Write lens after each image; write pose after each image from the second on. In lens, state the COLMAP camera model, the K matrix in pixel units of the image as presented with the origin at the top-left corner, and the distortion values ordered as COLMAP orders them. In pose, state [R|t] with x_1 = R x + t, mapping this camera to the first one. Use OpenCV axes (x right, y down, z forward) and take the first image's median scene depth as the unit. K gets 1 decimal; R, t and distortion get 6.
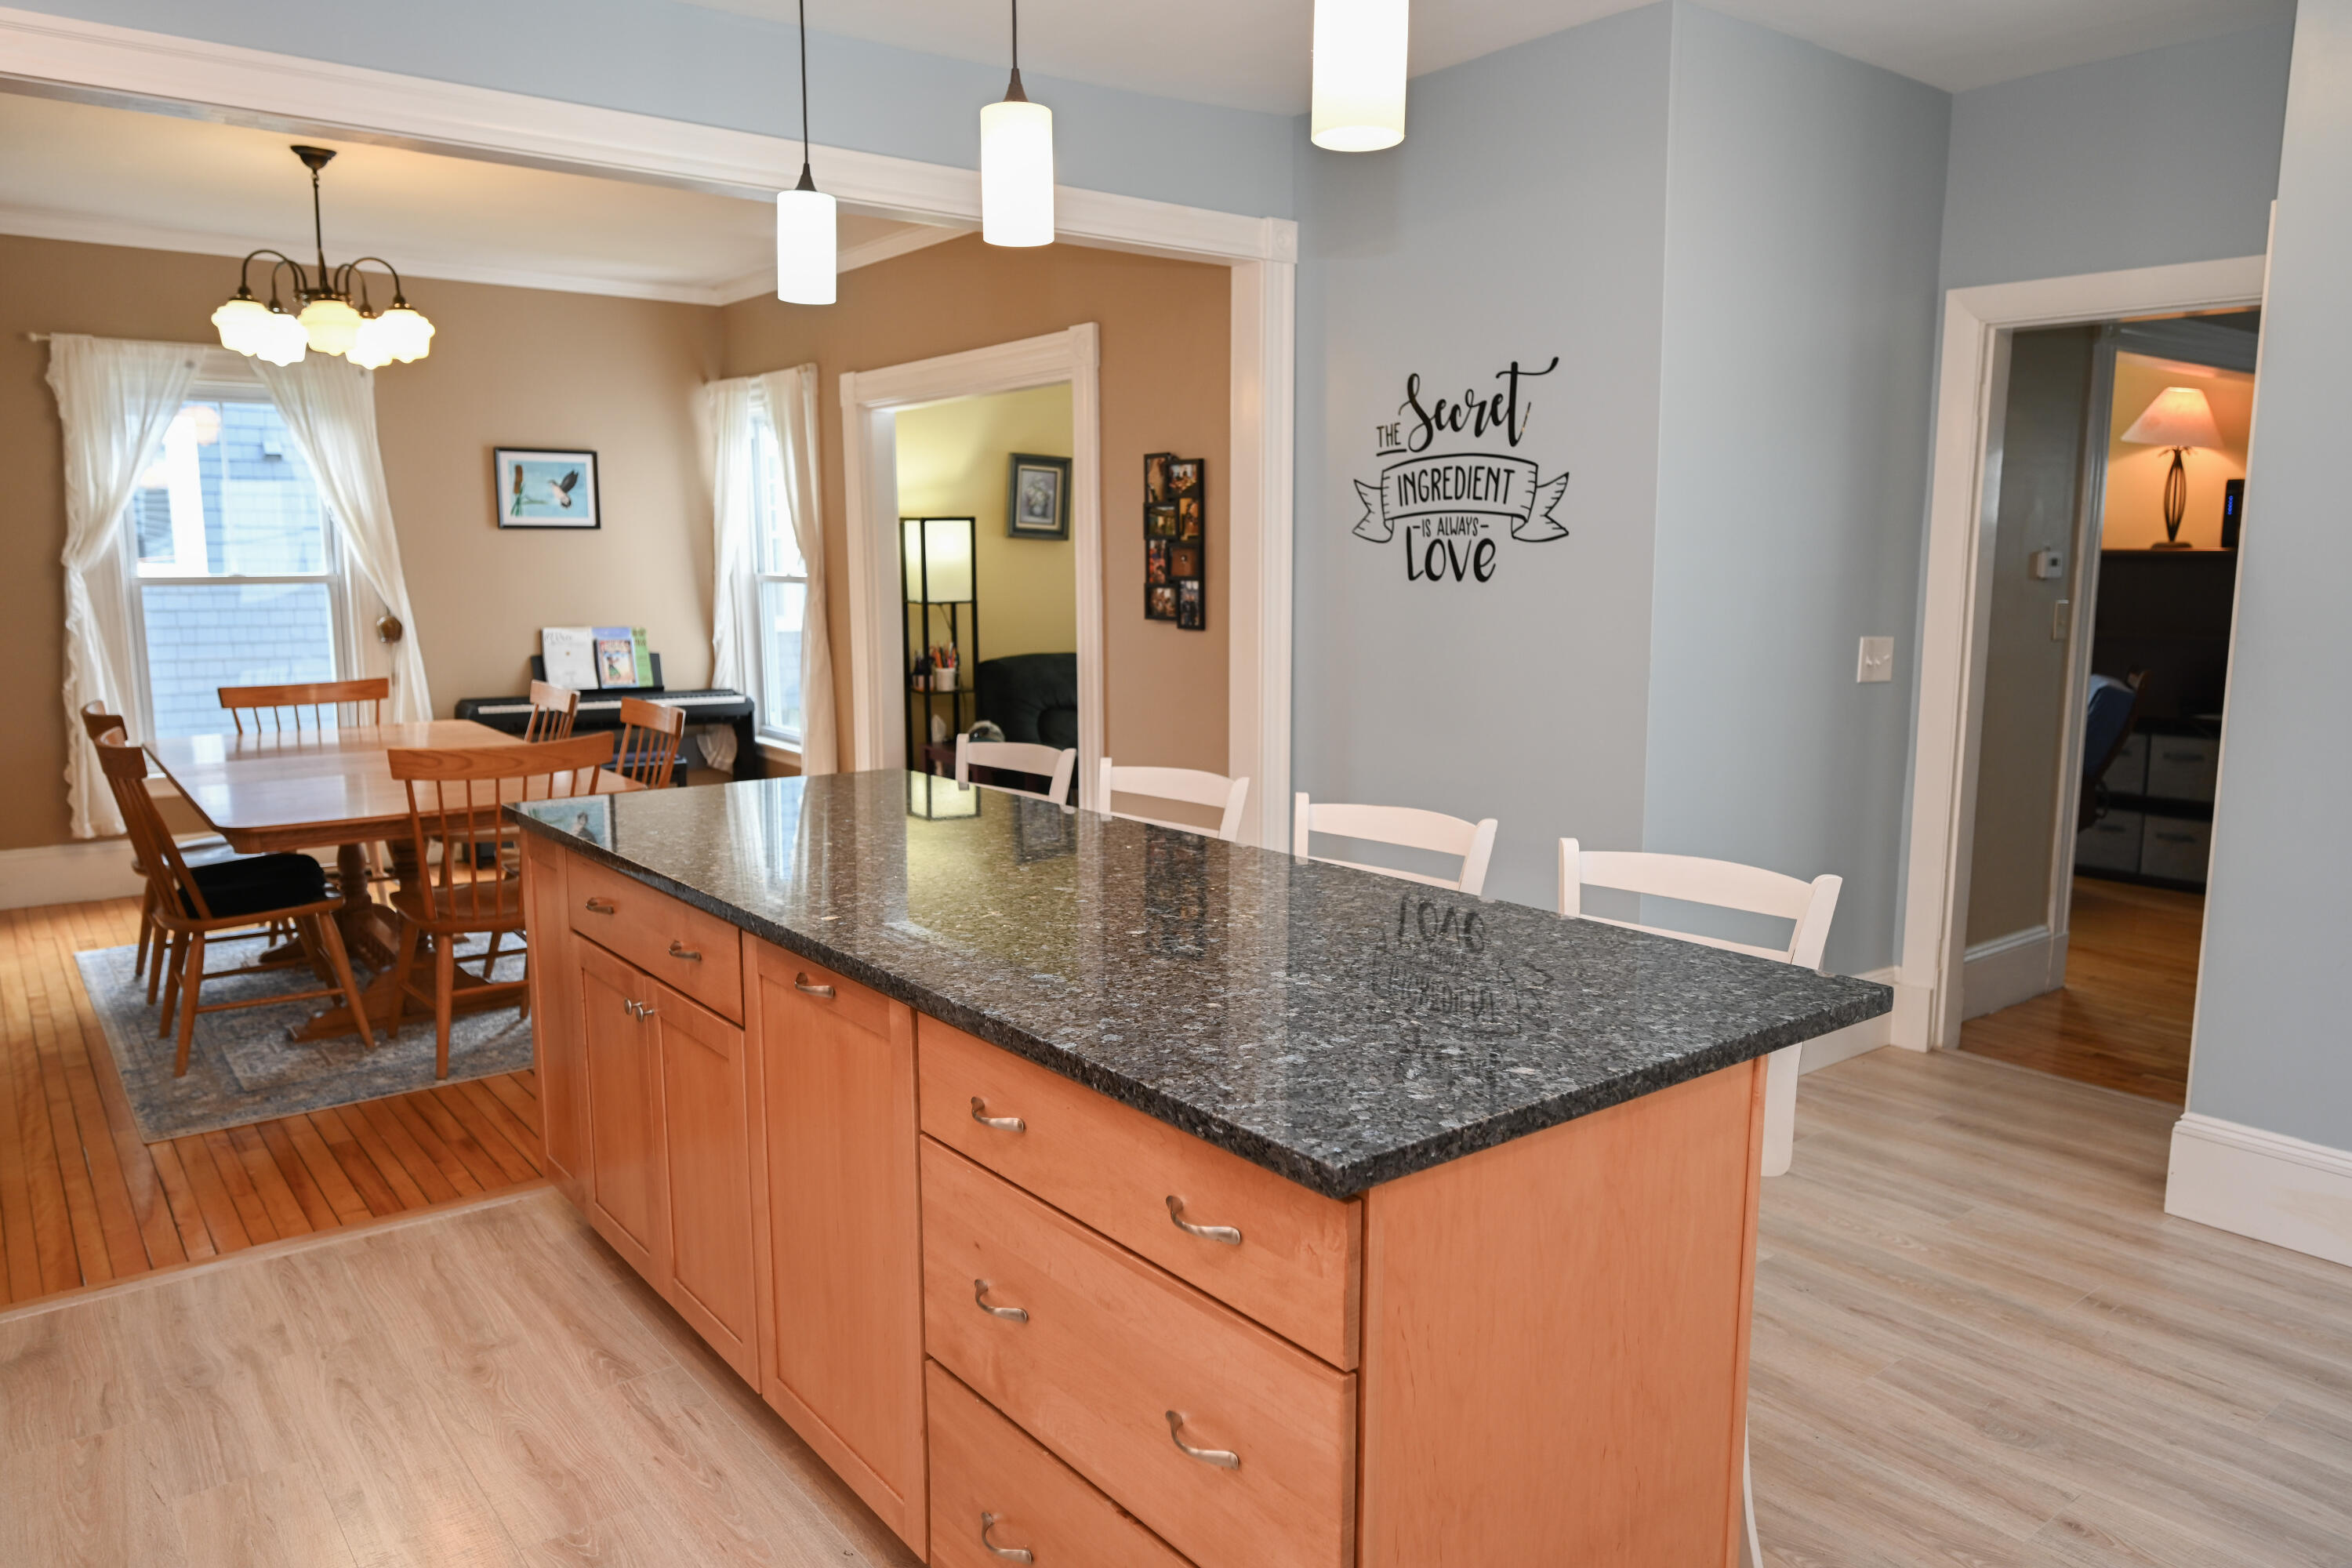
lens RADIAL K [[1592.2, 0, 1176.0], [0, 1592.2, 784.0], [0, 0, 1]] dist [-0.002286, -0.001391]
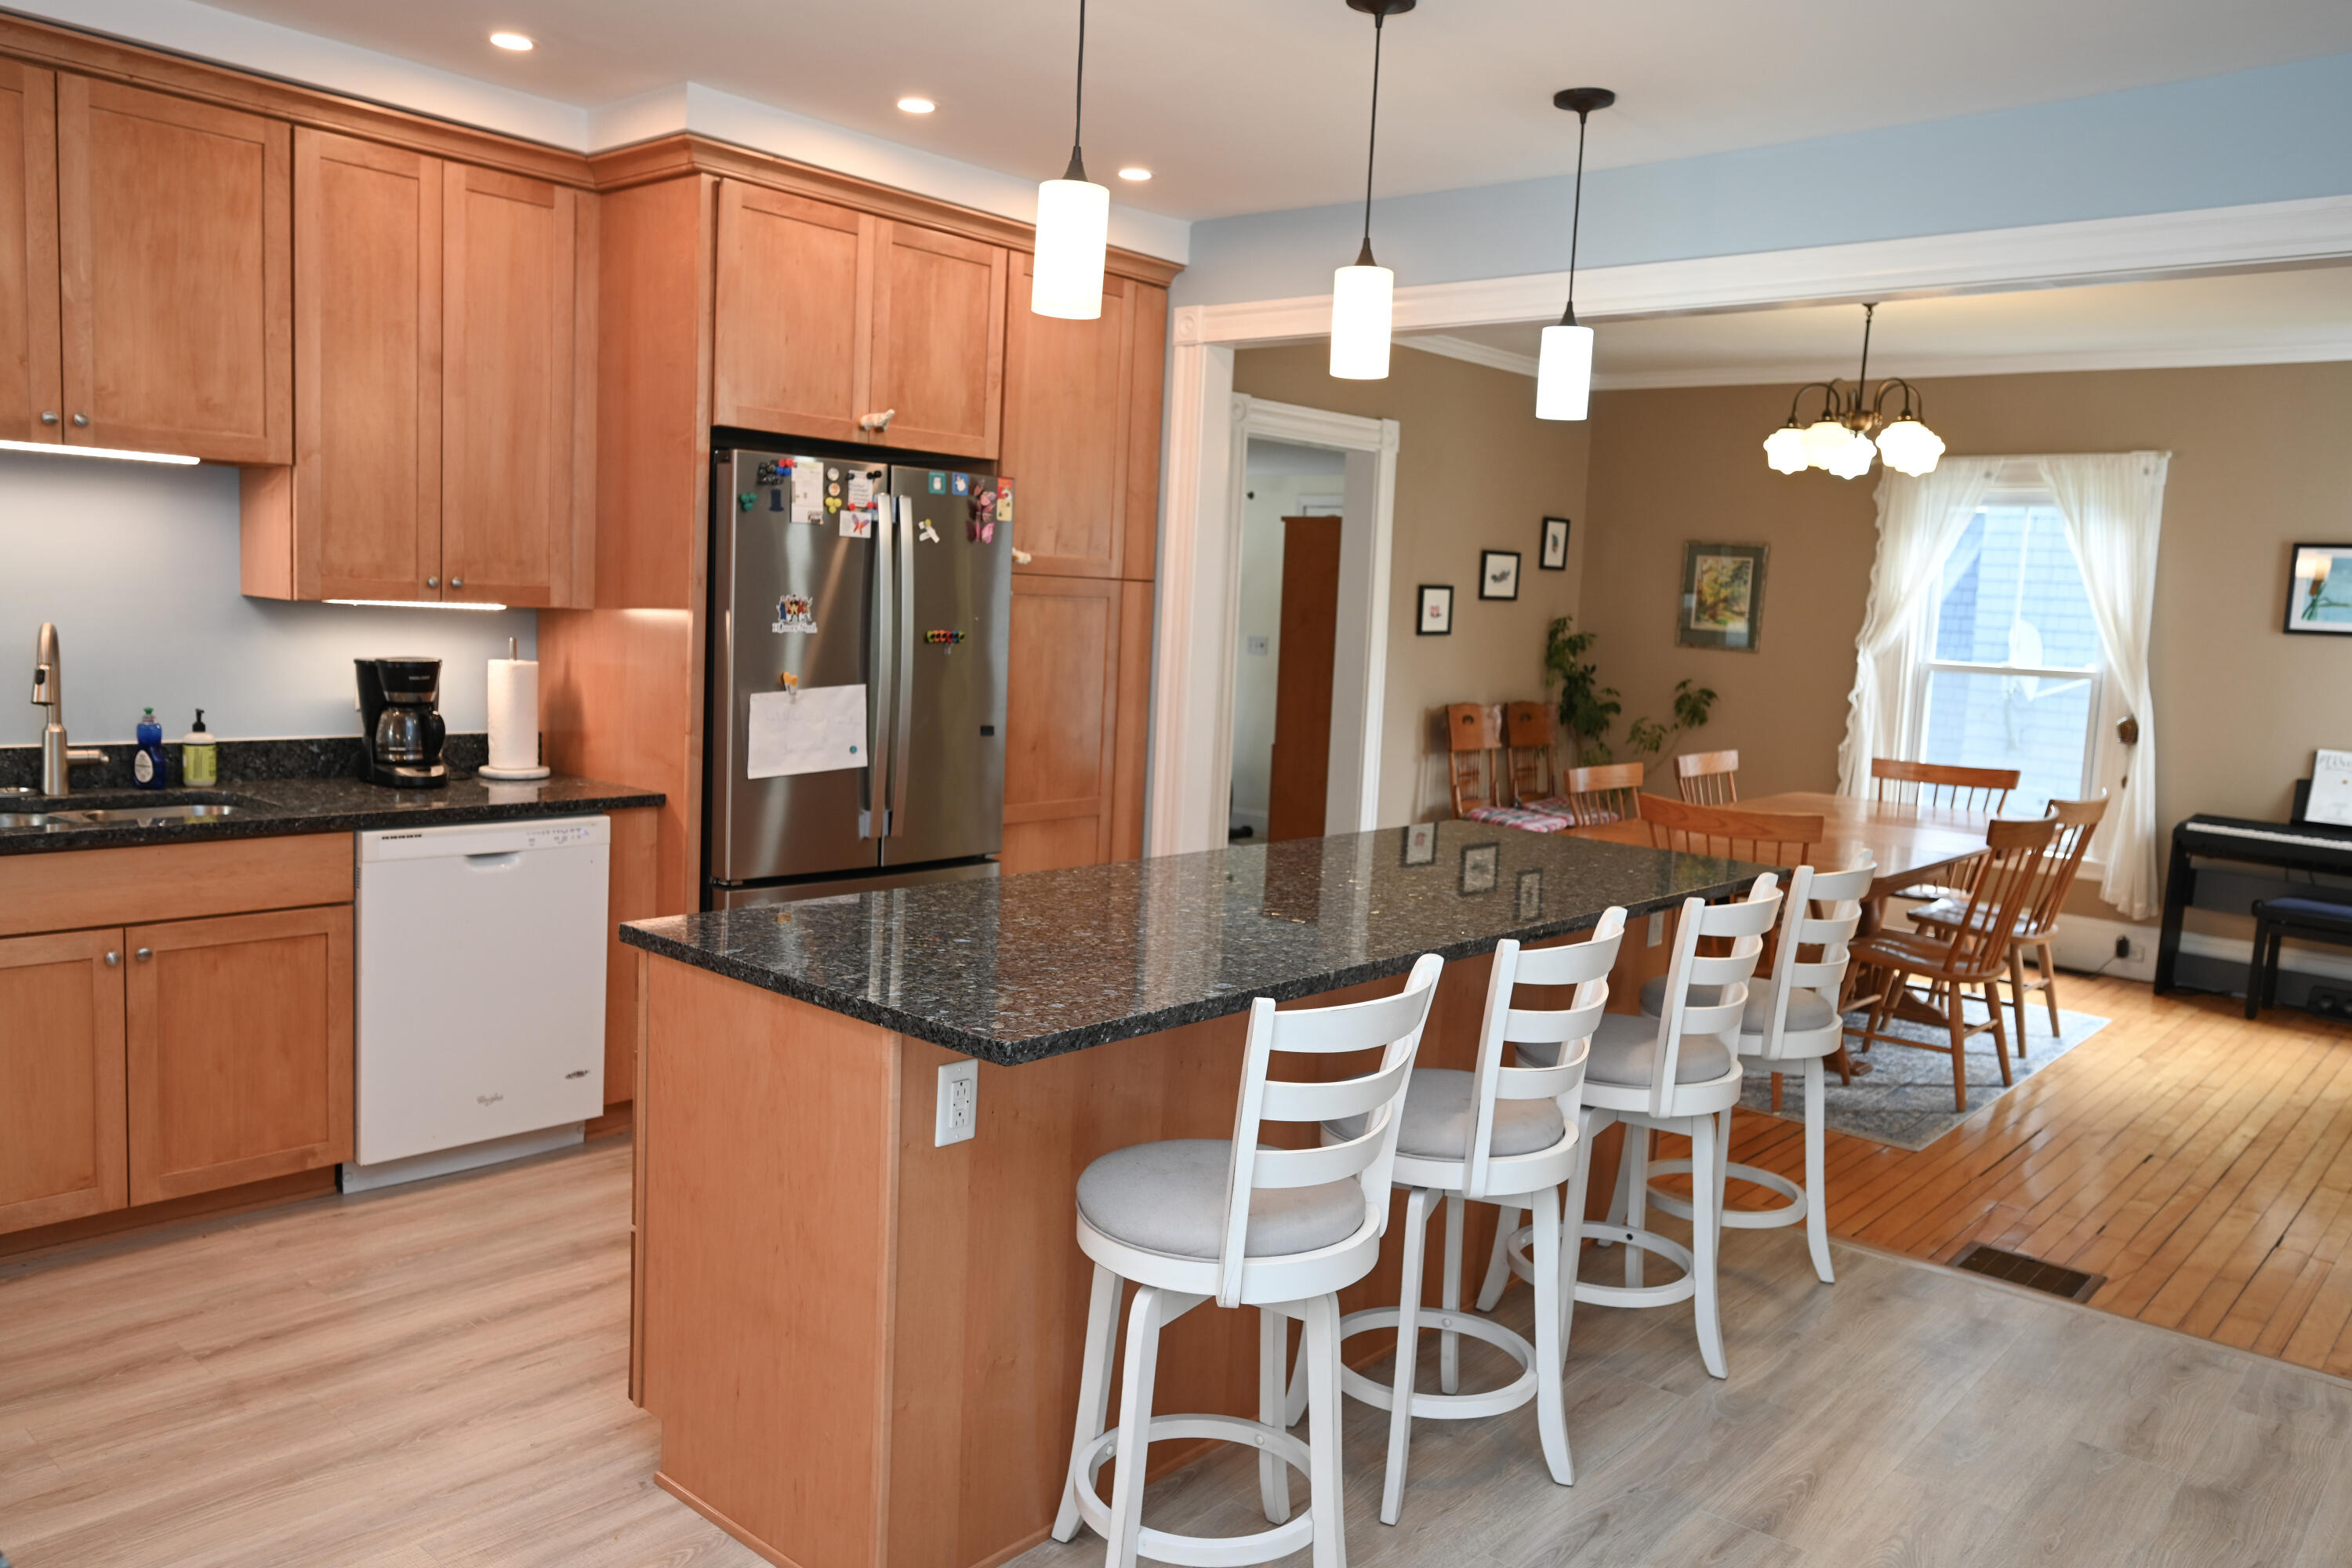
lens RADIAL K [[1707.3, 0, 1176.0], [0, 1707.3, 784.0], [0, 0, 1]] dist [0.001915, 0.003115]
pose [[0.192209, 0.119434, -0.974059, 1.576312], [-0.189763, 0.978356, 0.082516, -0.155870], [0.962832, 0.168980, 0.210713, 0.854100]]
